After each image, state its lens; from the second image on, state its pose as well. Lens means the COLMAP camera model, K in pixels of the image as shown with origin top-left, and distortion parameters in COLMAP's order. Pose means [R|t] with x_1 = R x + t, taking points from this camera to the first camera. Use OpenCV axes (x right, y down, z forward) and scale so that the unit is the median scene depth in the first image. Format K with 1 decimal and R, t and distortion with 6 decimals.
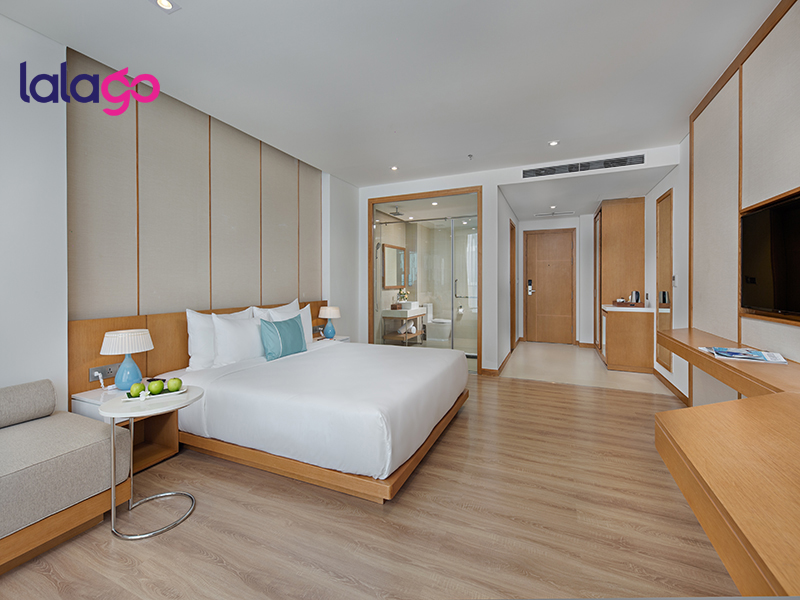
lens RADIAL K [[352.0, 0, 400.0], [0, 352.0, 300.0], [0, 0, 1]] dist [0.017724, -0.008749]
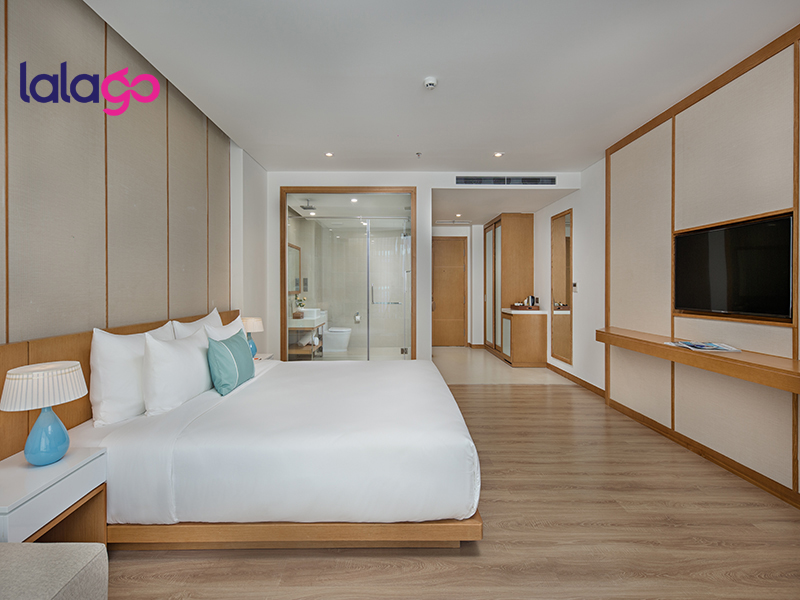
lens RADIAL K [[372.1, 0, 398.6], [0, 372.1, 303.5], [0, 0, 1]] dist [0.009204, -0.000527]
pose [[0.907916, -0.013225, 0.418942, -0.319756], [0.015721, 0.999873, -0.002507, -0.006628], [-0.418856, 0.008862, 0.908009, 0.137952]]
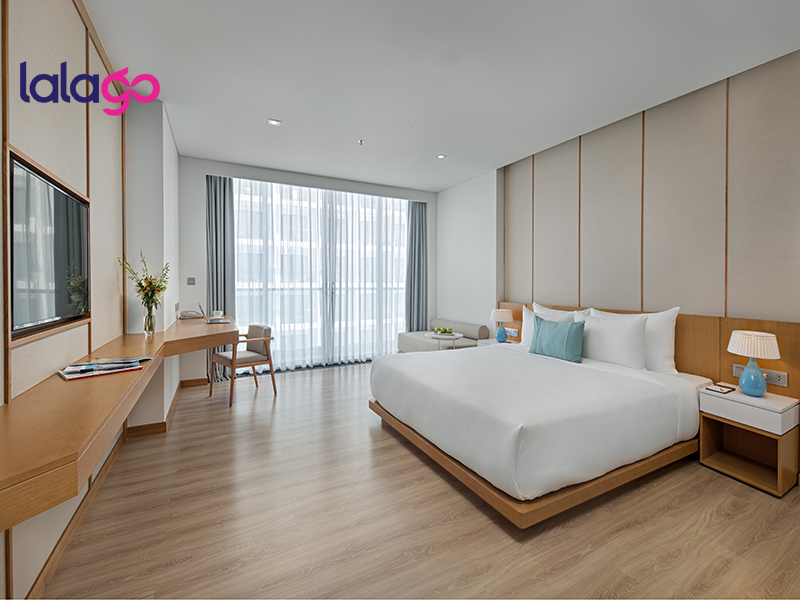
lens RADIAL K [[348.7, 0, 399.9], [0, 348.7, 284.2], [0, 0, 1]] dist [0.001146, 0.000176]
pose [[-0.623480, 0.007351, -0.781805, 0.673805], [-0.035184, 0.998679, 0.037449, -0.062637], [0.781048, 0.050856, -0.622397, 1.182532]]
